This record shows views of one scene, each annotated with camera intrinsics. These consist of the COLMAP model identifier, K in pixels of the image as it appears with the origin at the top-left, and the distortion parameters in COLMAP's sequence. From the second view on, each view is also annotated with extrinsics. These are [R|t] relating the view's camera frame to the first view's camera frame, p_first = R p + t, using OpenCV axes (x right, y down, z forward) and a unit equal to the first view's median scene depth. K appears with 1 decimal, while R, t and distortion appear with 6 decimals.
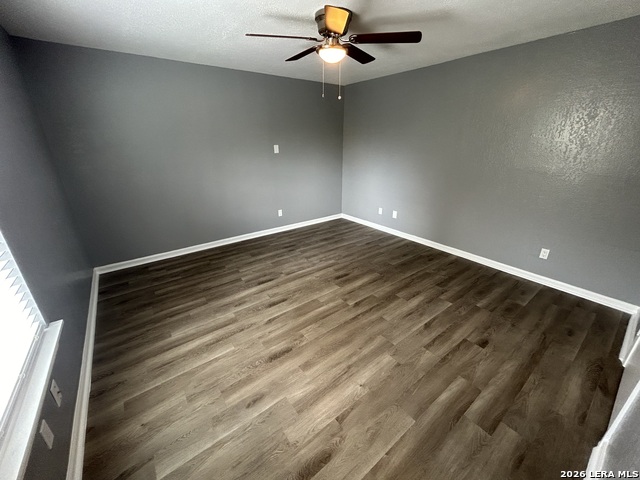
lens RADIAL K [[256.5, 0, 319.6], [0, 256.5, 238.6], [0, 0, 1]] dist [0.000180, 0.000523]
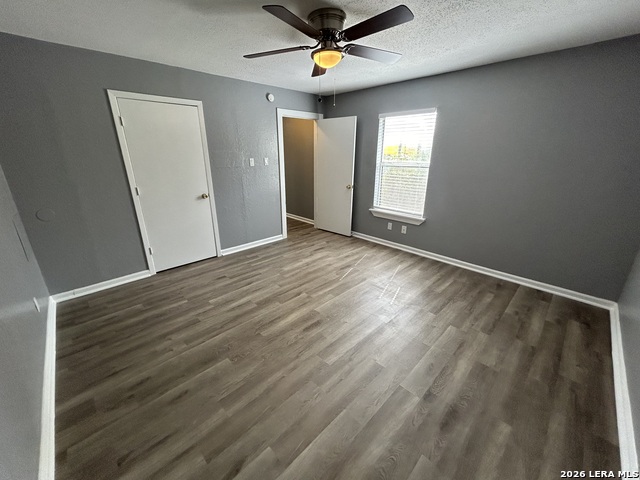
lens RADIAL K [[256.5, 0, 319.6], [0, 256.5, 238.6], [0, 0, 1]] dist [0.000180, 0.000523]
pose [[-0.992513, 0.046935, -0.112764, 0.166380], [-0.037628, 0.760827, 0.647862, -0.648329], [0.116201, 0.647255, -0.753365, 1.675330]]
